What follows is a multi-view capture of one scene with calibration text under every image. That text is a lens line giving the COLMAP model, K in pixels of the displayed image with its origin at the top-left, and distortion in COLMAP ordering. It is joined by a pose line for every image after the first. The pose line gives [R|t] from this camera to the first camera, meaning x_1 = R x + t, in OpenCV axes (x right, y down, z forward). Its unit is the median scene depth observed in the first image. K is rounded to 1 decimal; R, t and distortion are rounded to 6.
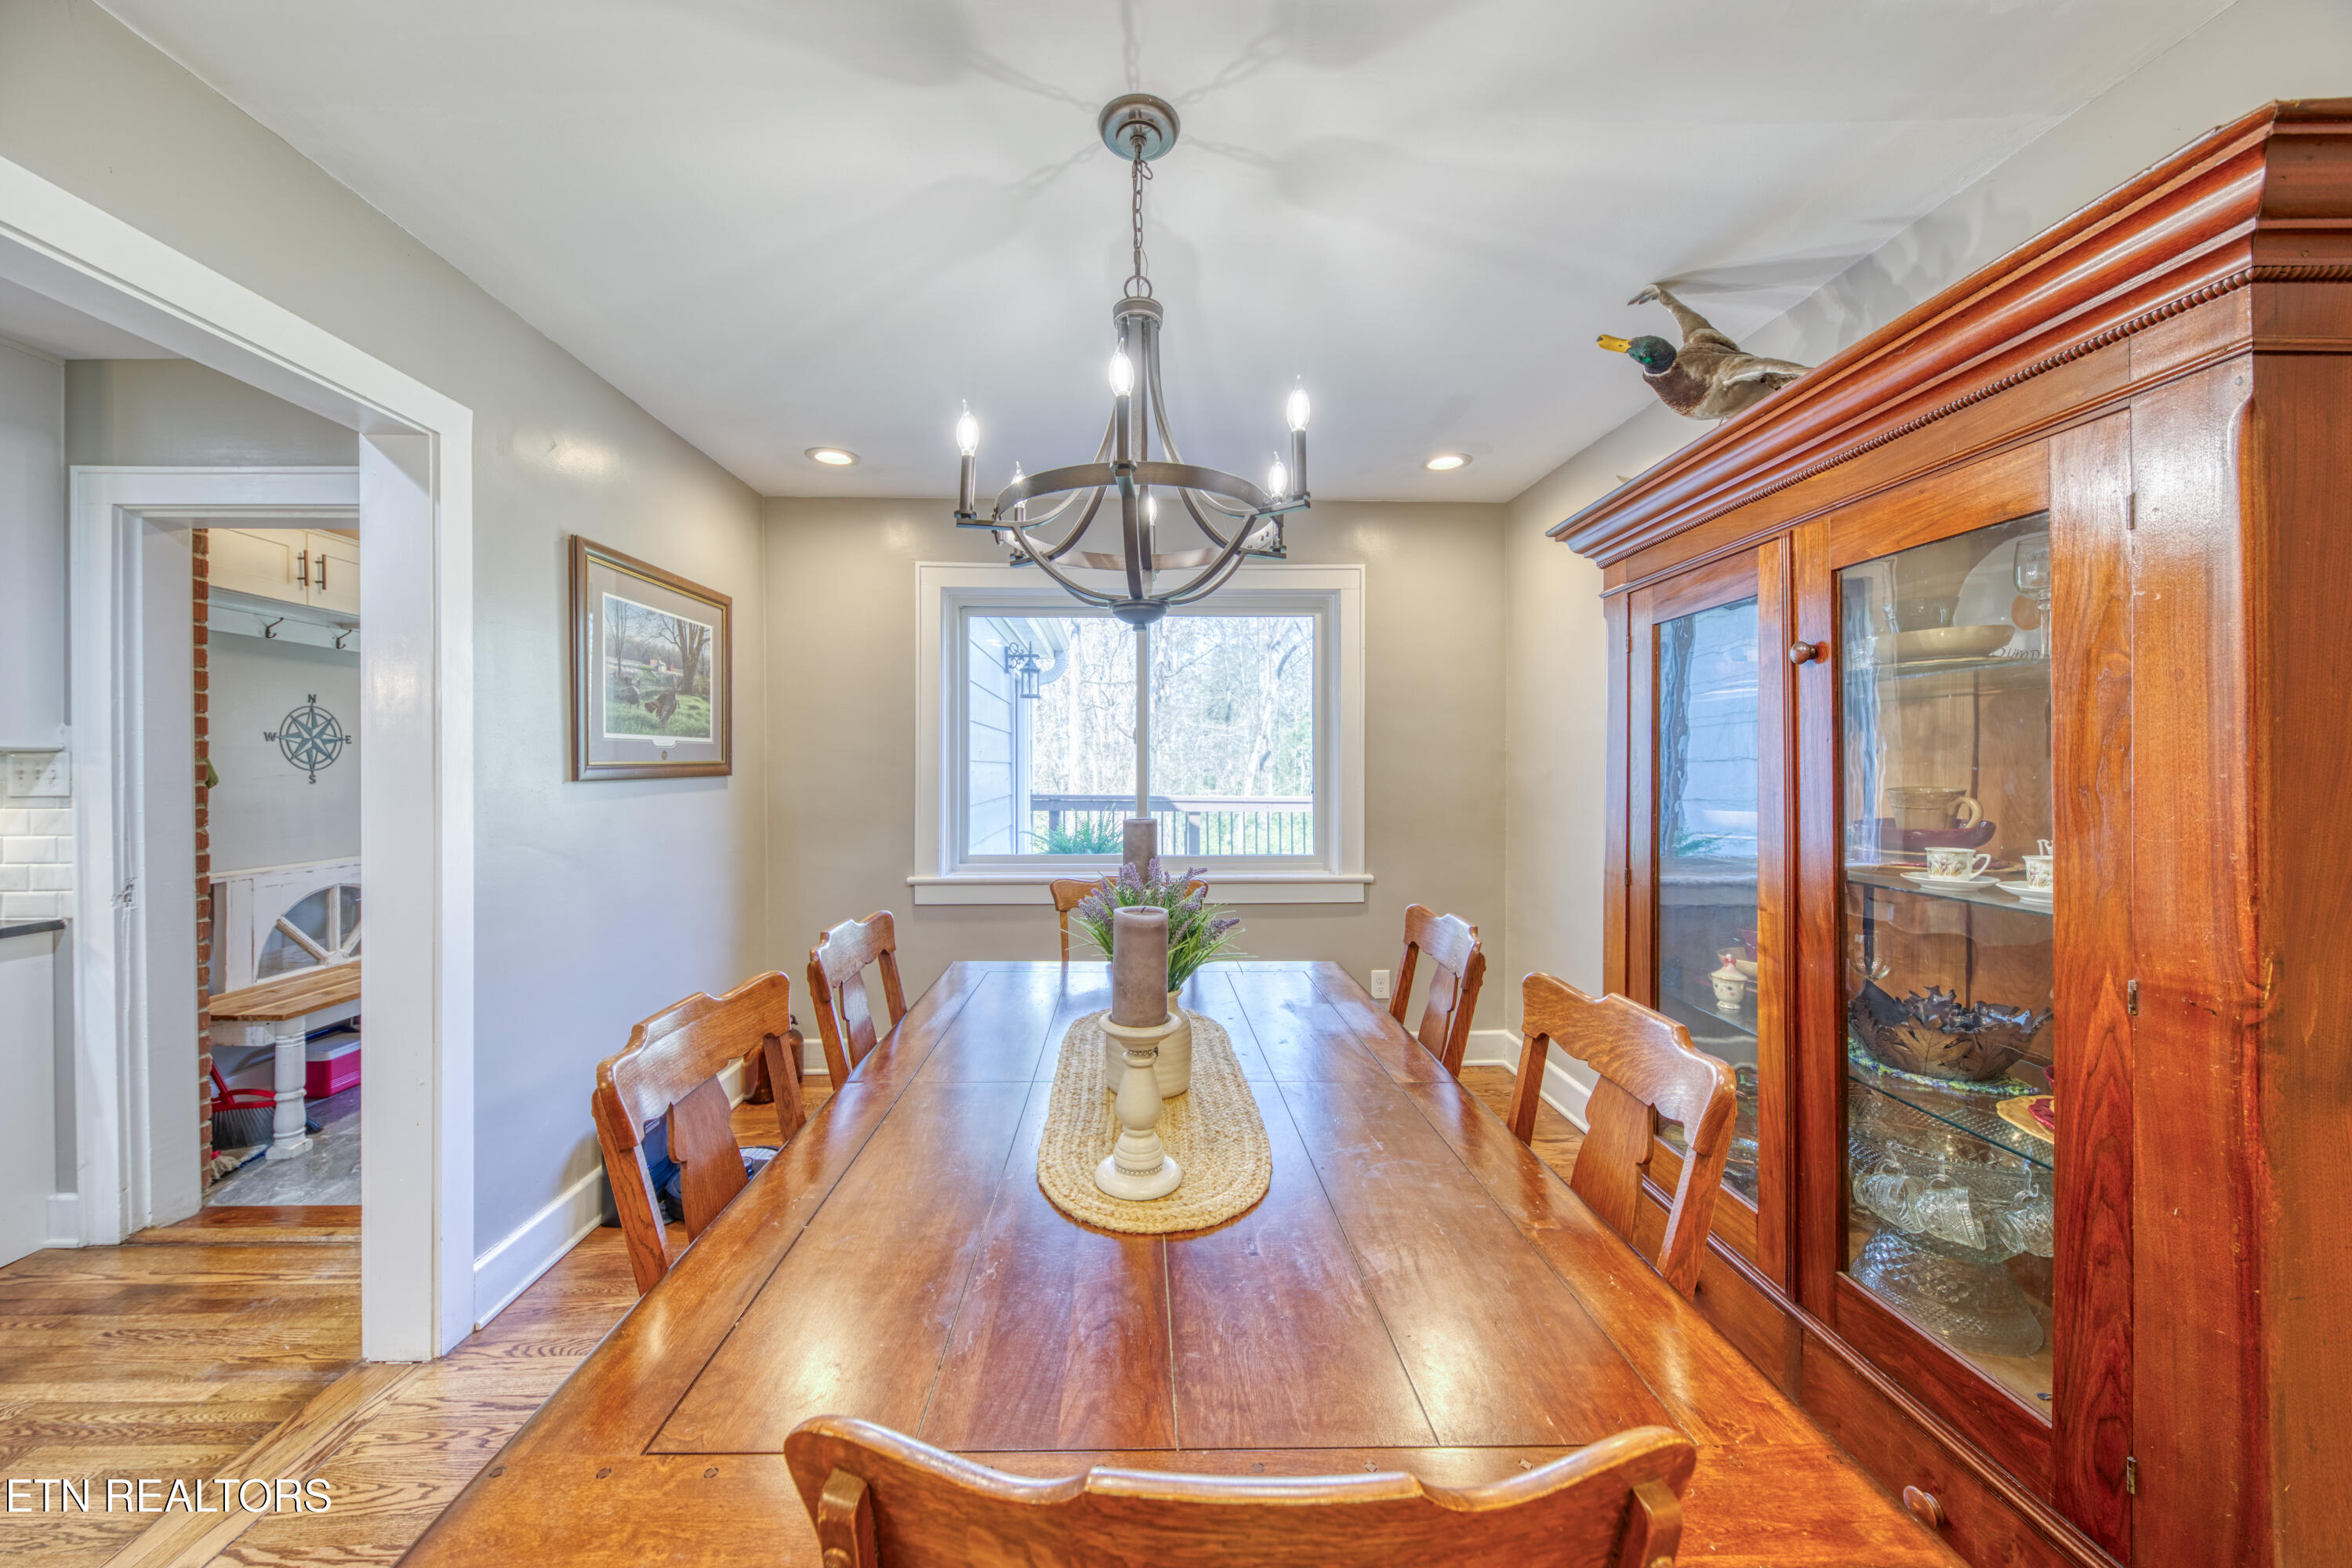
lens RADIAL K [[848.9, 0, 1169.7], [0, 848.9, 760.4], [0, 0, 1]] dist [0.000019, -0.001367]
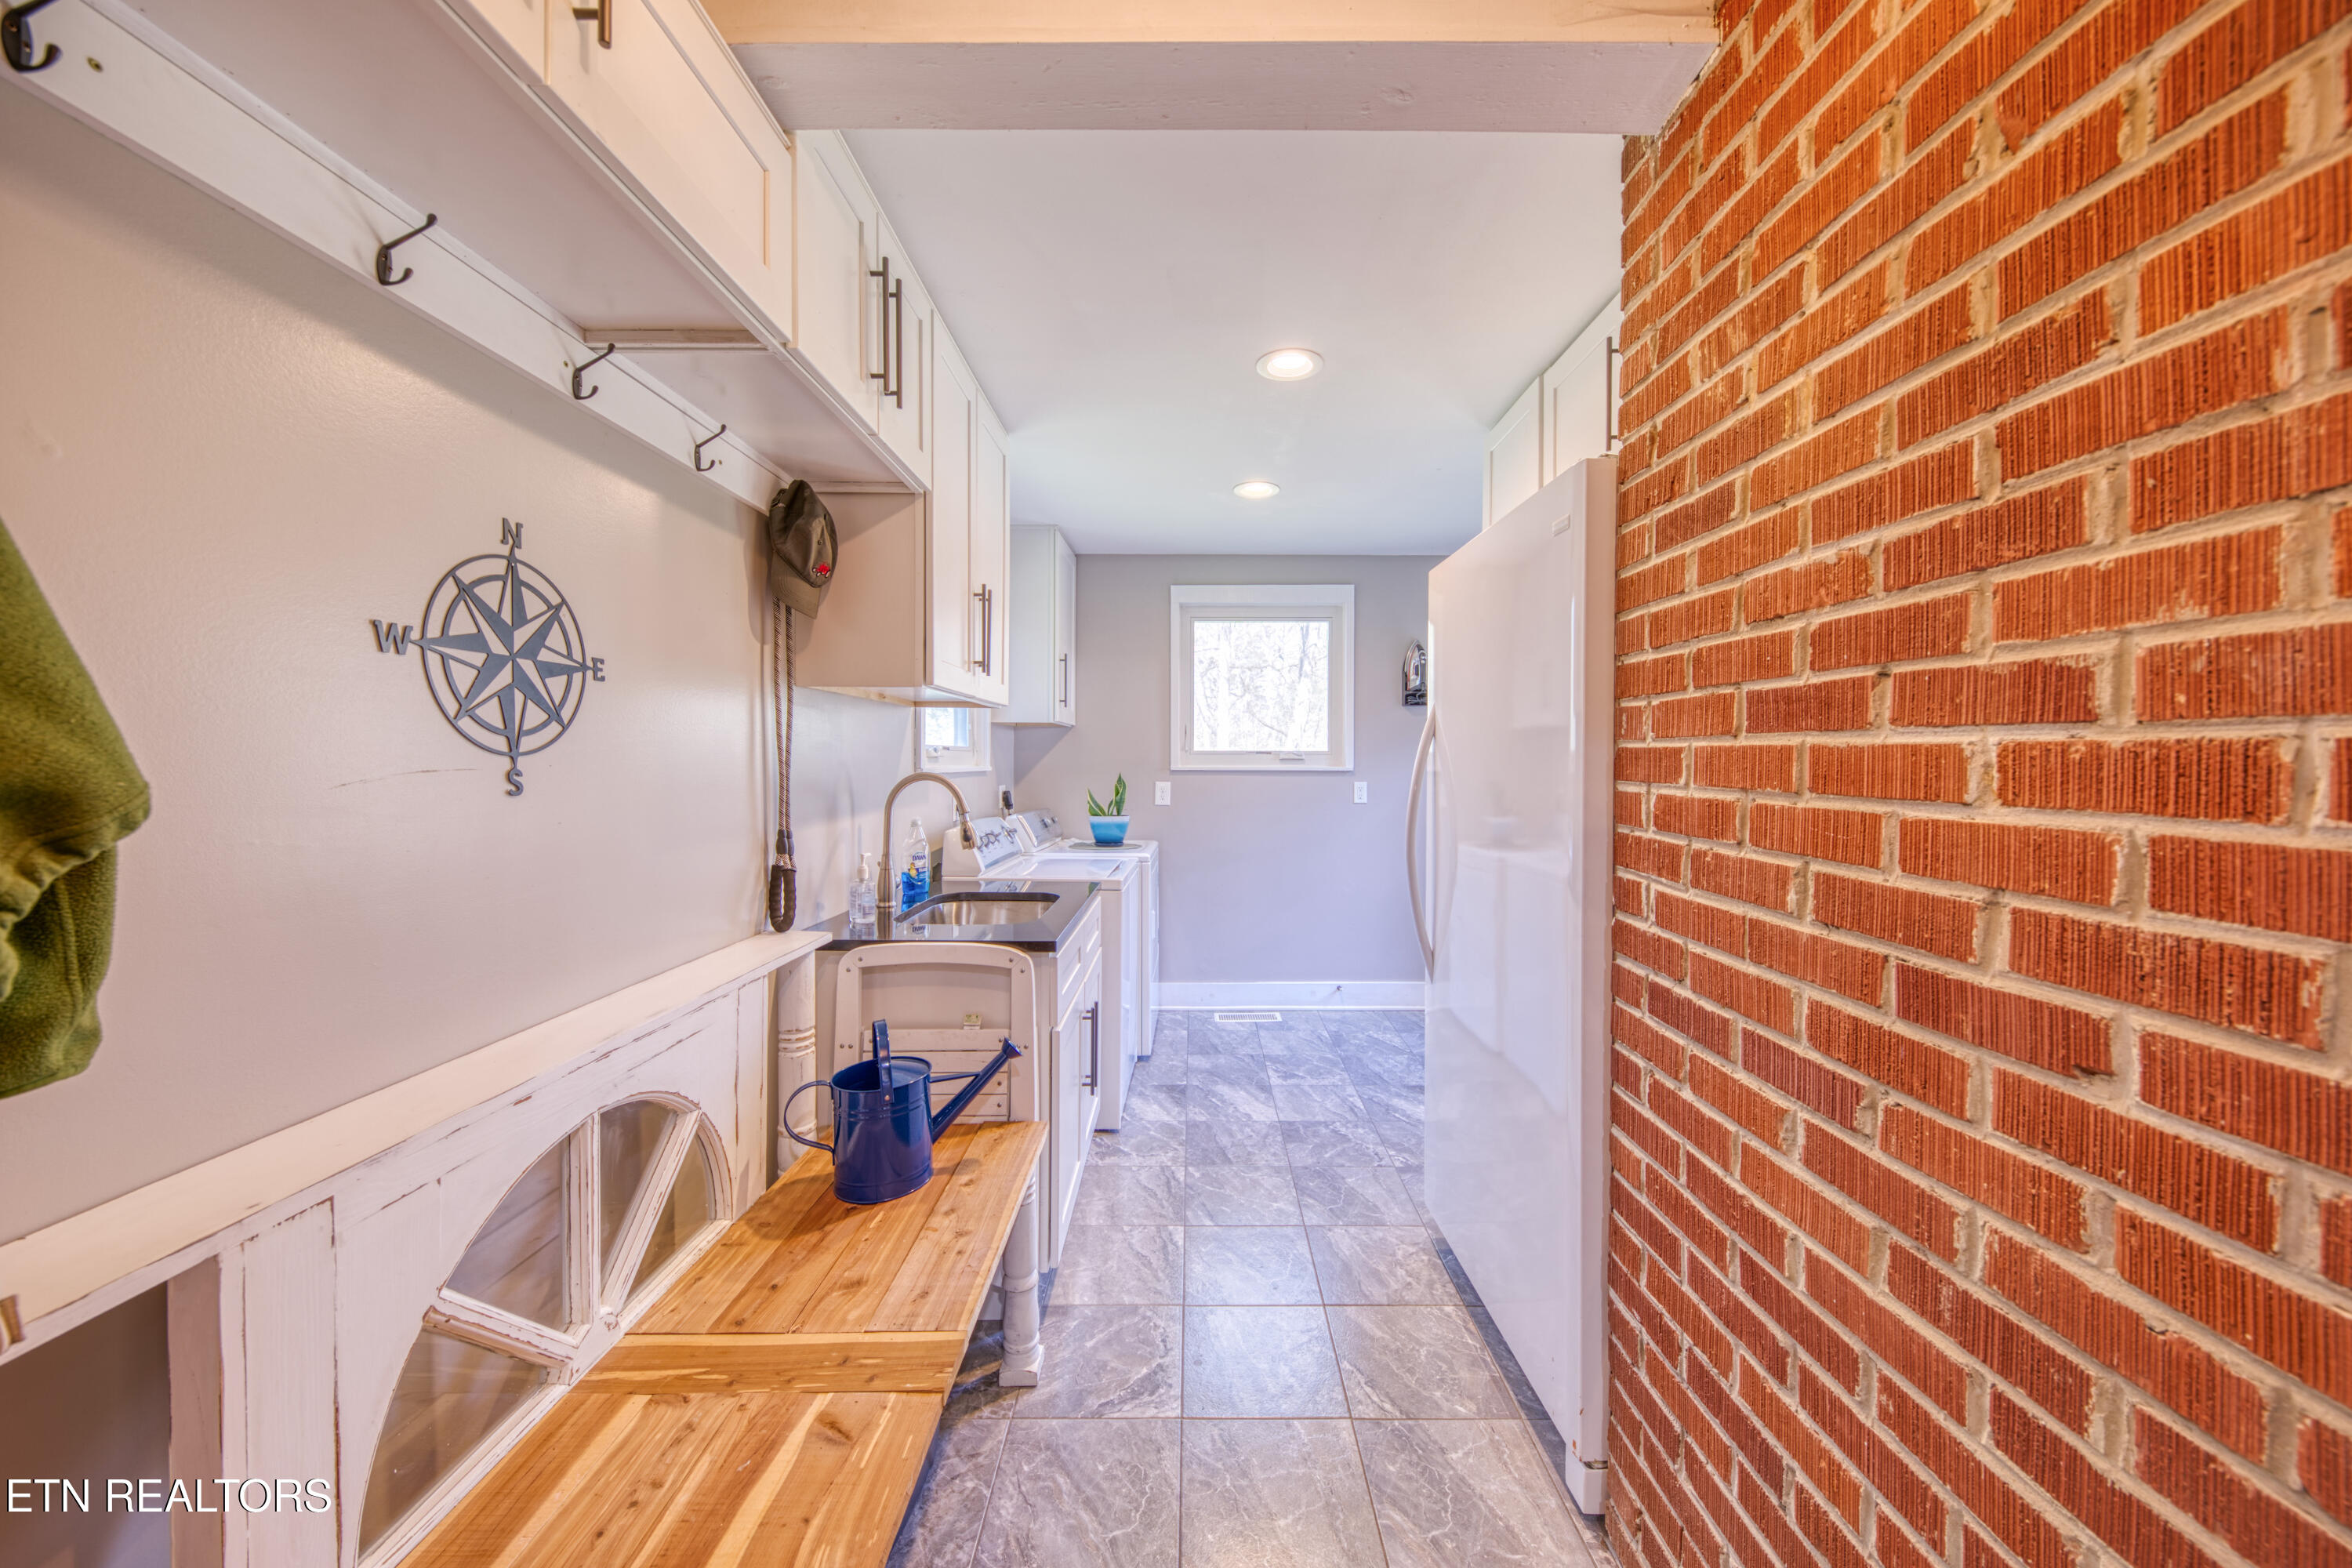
lens RADIAL K [[848.9, 0, 1174.7], [0, 848.9, 761.7], [0, 0, 1]] dist [0.000019, -0.001367]
pose [[0.998254, 0.001657, -0.059037, -0.741571], [-0.001326, 0.999983, 0.005648, 0.012109], [0.059045, -0.005560, 0.998240, 0.692334]]
